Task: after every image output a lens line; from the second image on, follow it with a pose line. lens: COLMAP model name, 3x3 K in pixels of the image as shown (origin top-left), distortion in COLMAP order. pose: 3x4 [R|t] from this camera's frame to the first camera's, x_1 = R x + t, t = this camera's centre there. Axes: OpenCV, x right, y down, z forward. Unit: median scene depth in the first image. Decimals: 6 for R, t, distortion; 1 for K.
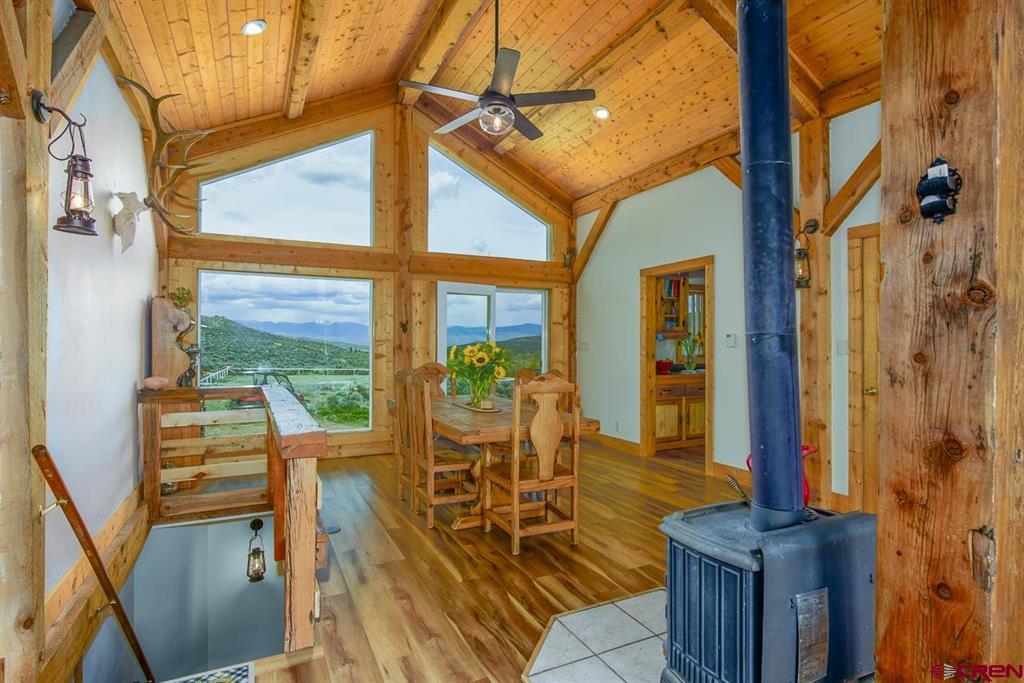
lens RADIAL K [[531.5, 0, 519.9], [0, 531.5, 340.2], [0, 0, 1]] dist [-0.002575, -0.003479]
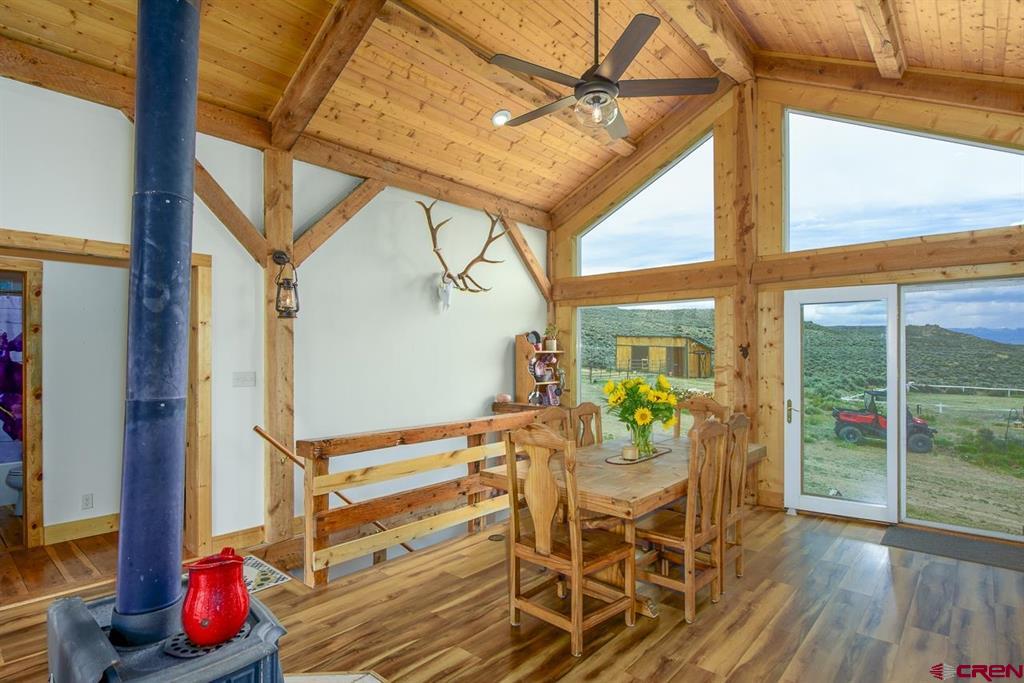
lens RADIAL K [[531.5, 0, 498.7], [0, 531.5, 354.1], [0, 0, 1]] dist [-0.002575, -0.003479]
pose [[0.359101, -0.005311, -0.933284, 0.418285], [0.009337, 0.999954, -0.002097, -0.021760], [0.933252, -0.007961, 0.359134, 0.346659]]
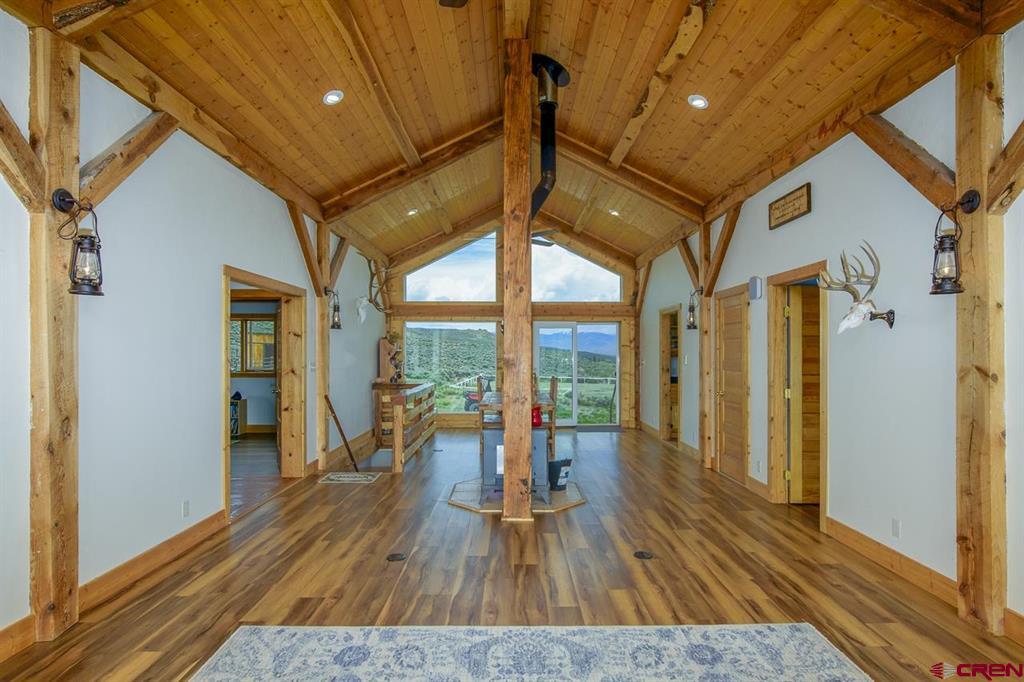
lens RADIAL K [[531.5, 0, 521.1], [0, 531.5, 356.2], [0, 0, 1]] dist [-0.002575, -0.003479]
pose [[0.904099, -0.000235, -0.427322, 0.493526], [0.005518, 0.999923, 0.011126, -0.024909], [0.427286, -0.012417, 0.904031, -0.453488]]
